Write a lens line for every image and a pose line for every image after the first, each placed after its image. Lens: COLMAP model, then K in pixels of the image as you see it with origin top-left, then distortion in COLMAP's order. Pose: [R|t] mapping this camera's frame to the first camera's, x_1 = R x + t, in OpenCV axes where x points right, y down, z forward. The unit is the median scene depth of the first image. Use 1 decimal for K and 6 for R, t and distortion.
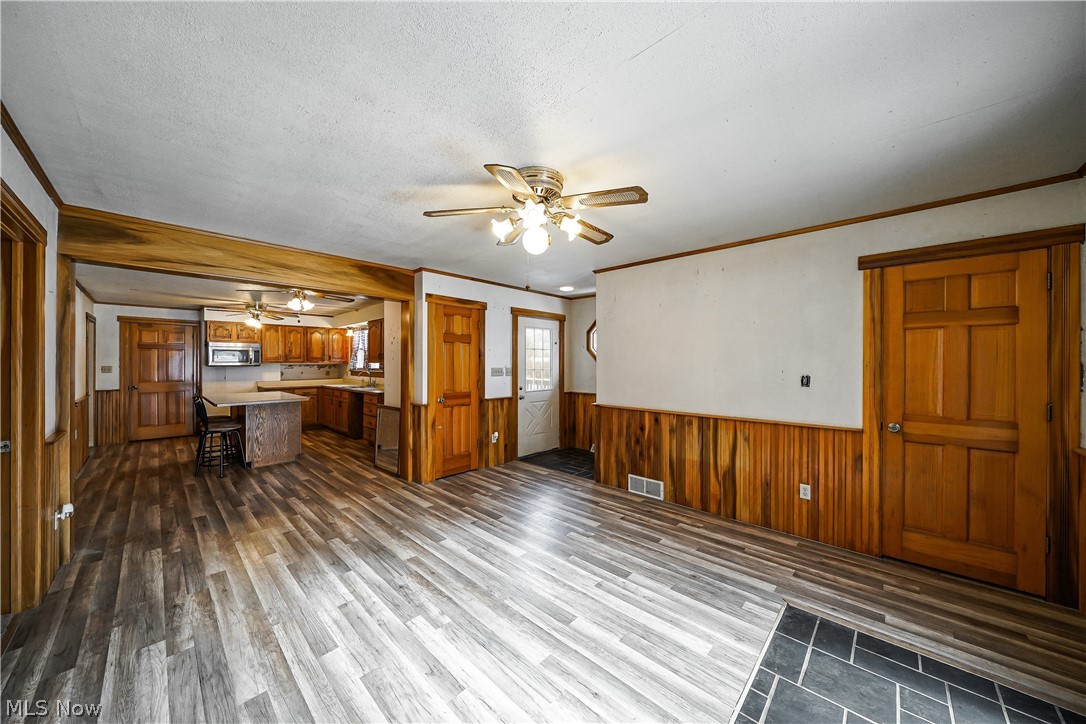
lens RADIAL K [[375.9, 0, 540.2], [0, 375.9, 361.5], [0, 0, 1]] dist [-0.010353, 0.000592]
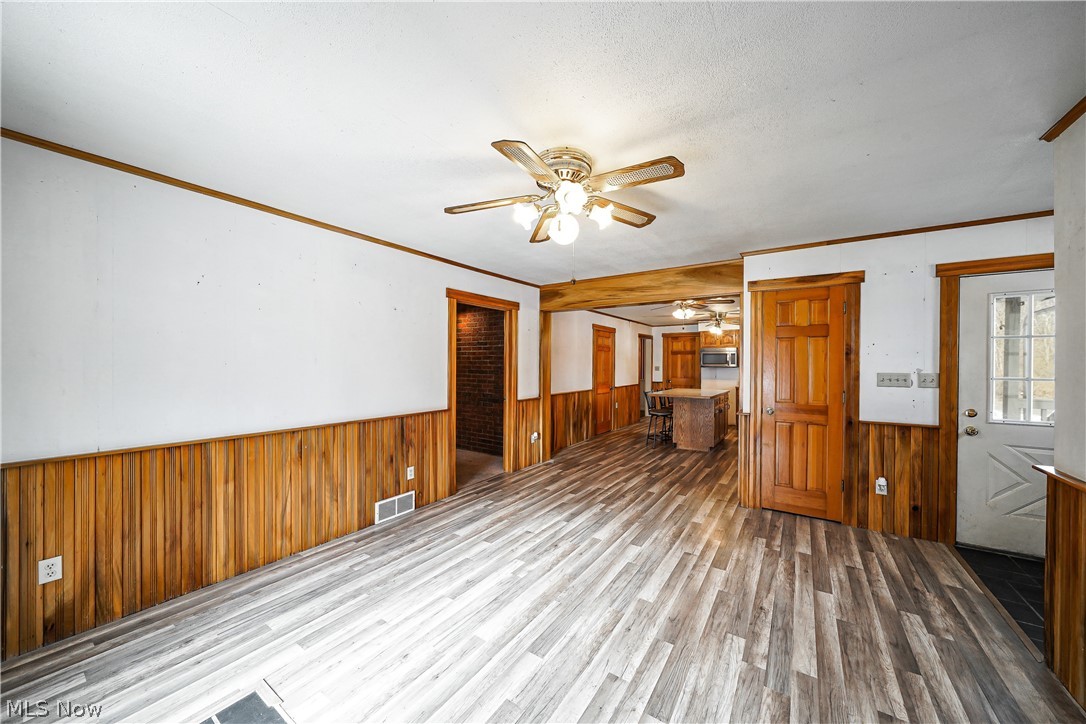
lens RADIAL K [[375.9, 0, 545.8], [0, 375.9, 364.4], [0, 0, 1]] dist [-0.010353, 0.000592]
pose [[0.161859, 0.002209, -0.986811, 0.453020], [-0.001406, 0.999997, 0.002008, 0.002609], [0.986813, 0.001062, 0.161861, 0.415065]]
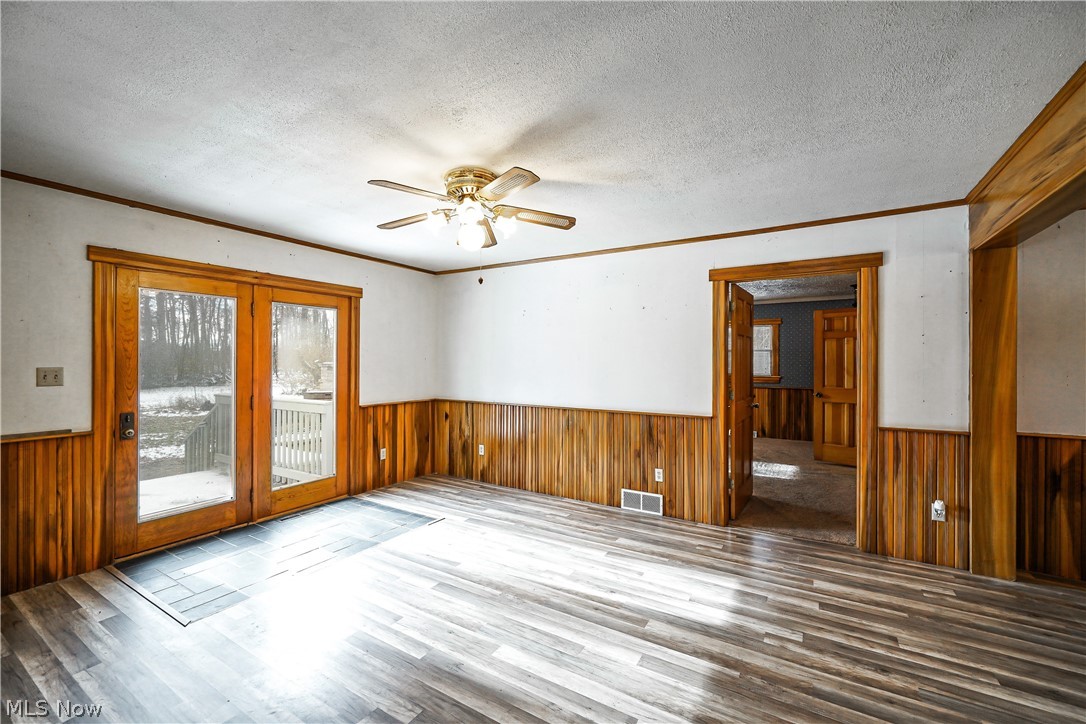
lens RADIAL K [[441.6, 0, 542.5], [0, 441.6, 360.5], [0, 0, 1]] dist [-0.003849, -0.000301]
pose [[-0.976956, -0.005197, -0.213379, 0.027247], [-0.004612, 0.999984, -0.003236, 0.005127], [0.213392, -0.002177, -0.976964, 1.123804]]
